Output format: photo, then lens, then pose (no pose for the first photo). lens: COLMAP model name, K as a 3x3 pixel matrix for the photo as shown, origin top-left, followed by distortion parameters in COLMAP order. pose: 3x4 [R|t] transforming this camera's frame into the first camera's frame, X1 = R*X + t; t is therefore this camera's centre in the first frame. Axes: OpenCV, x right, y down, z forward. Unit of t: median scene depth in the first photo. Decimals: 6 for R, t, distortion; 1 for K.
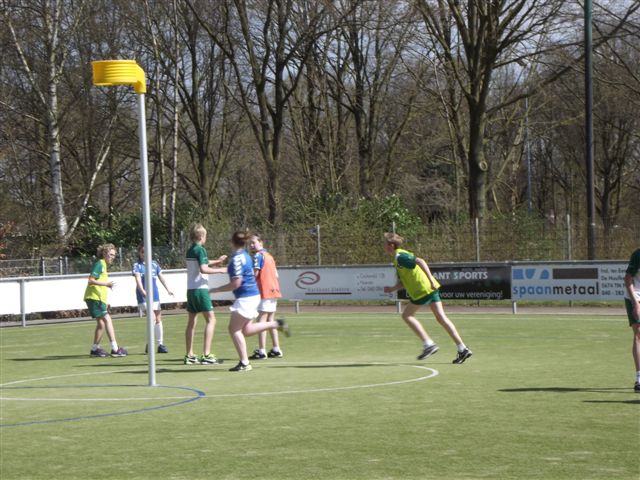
lens RADIAL K [[2058.1, 0, 322.7], [0, 2058.1, 237.5], [0, 0, 1]] dist [0.821545, 0.000000]
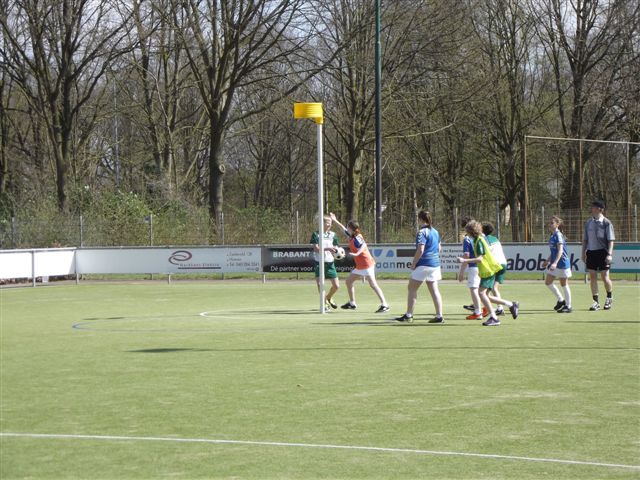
lens RADIAL K [[2058.1, 0, 319.2], [0, 2058.1, 235.8], [0, 0, 1]] dist [0.821545, 0.000000]
pose [[0.972005, 0.014501, 0.234513, -0.249159], [-0.014563, 0.999893, -0.001466, 0.009040], [-0.234510, -0.001991, 0.972112, -0.277678]]
